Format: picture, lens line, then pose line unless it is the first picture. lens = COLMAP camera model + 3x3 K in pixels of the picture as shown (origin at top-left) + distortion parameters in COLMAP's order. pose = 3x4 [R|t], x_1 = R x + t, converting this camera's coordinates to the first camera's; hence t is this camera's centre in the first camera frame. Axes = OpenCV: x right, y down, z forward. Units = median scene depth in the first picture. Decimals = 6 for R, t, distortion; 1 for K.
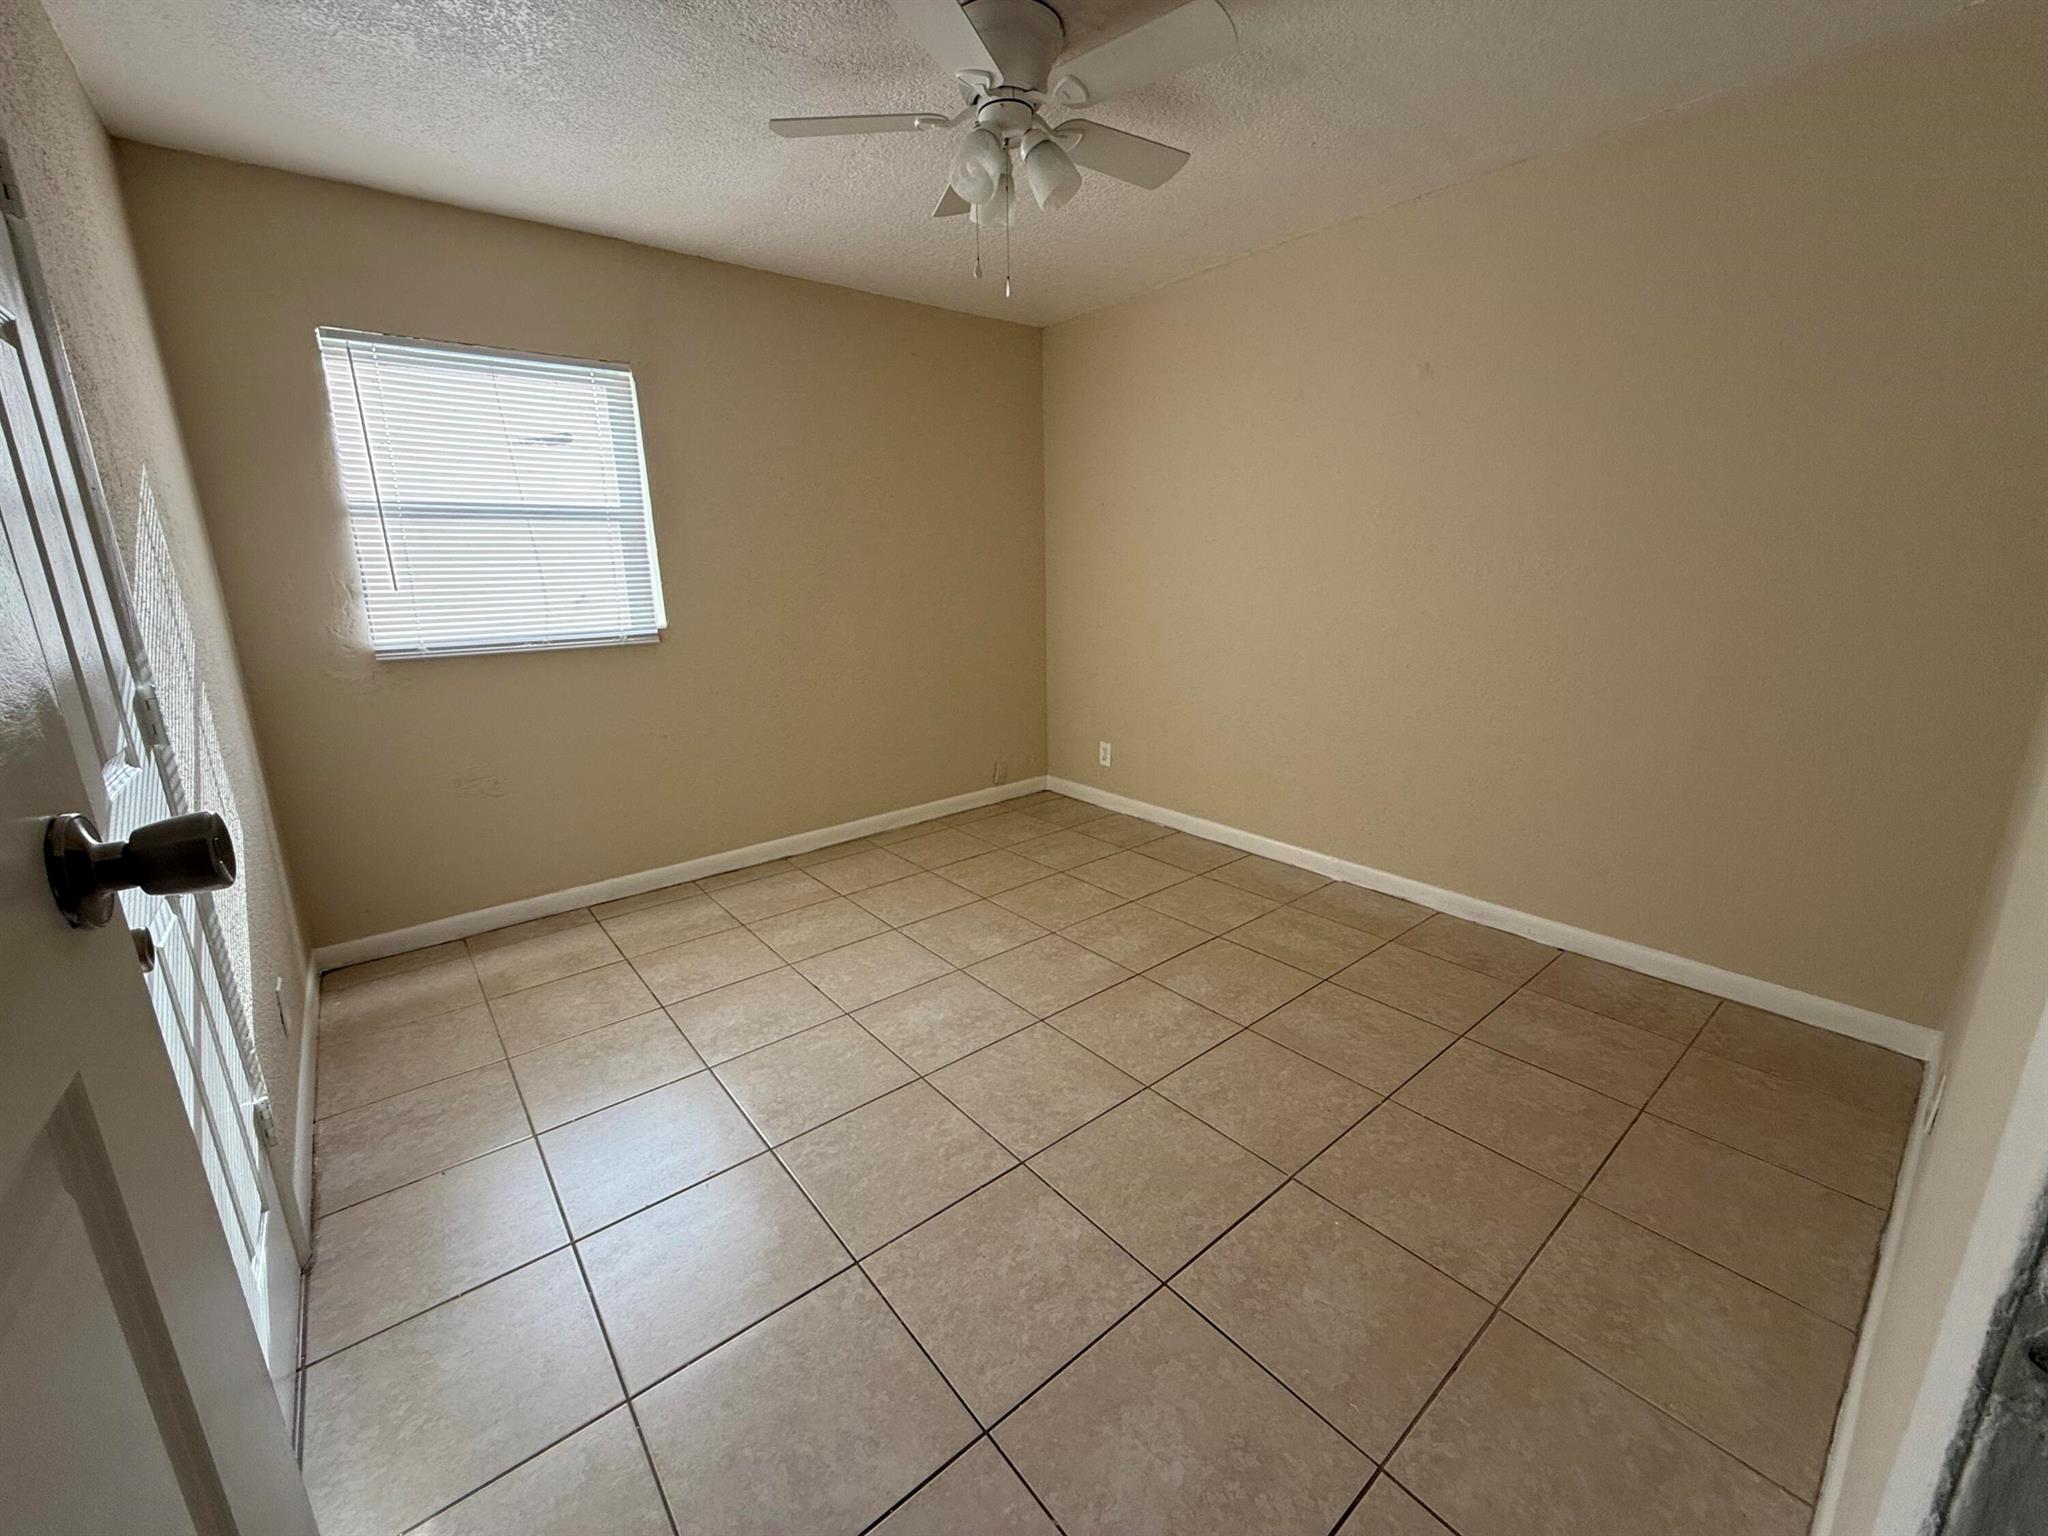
lens RADIAL K [[813.3, 0, 1024.2], [0, 813.3, 771.4], [0, 0, 1]] dist [-0.000489, -0.000273]
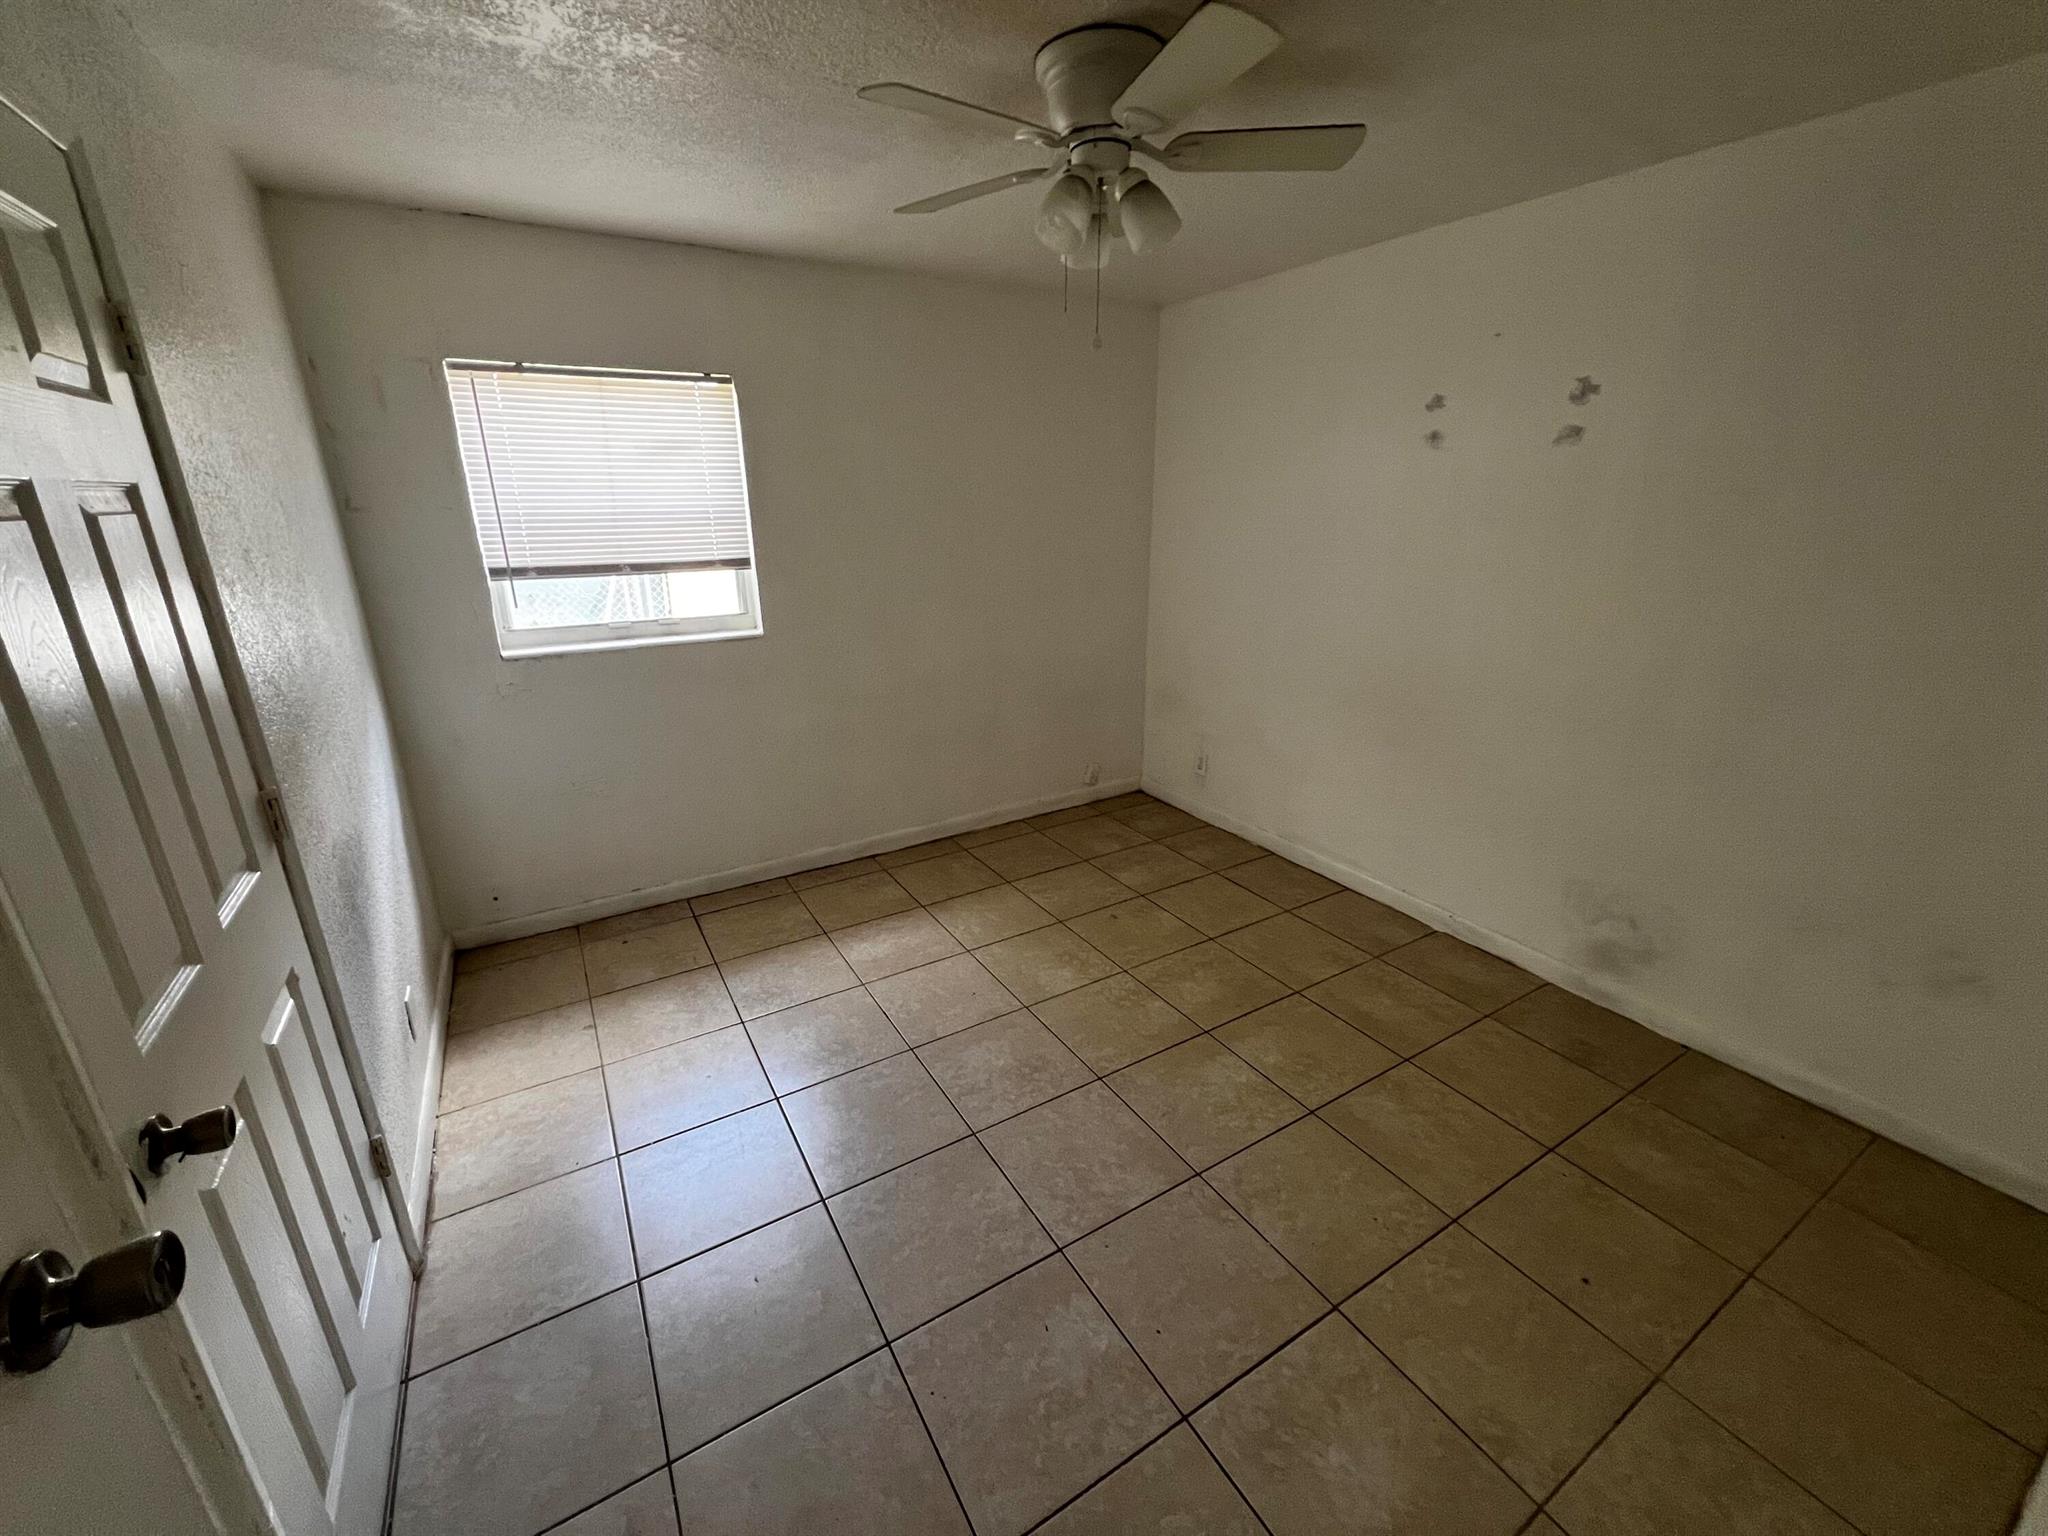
lens RADIAL K [[817.8, 0, 1025.2], [0, 817.8, 770.6], [0, 0, 1]] dist [-0.001208, 0.000311]
pose [[0.989563, 0.056375, -0.132617, 0.050795], [-0.046693, 0.996088, 0.075020, -0.168005], [0.136328, -0.068044, 0.988324, 0.031506]]
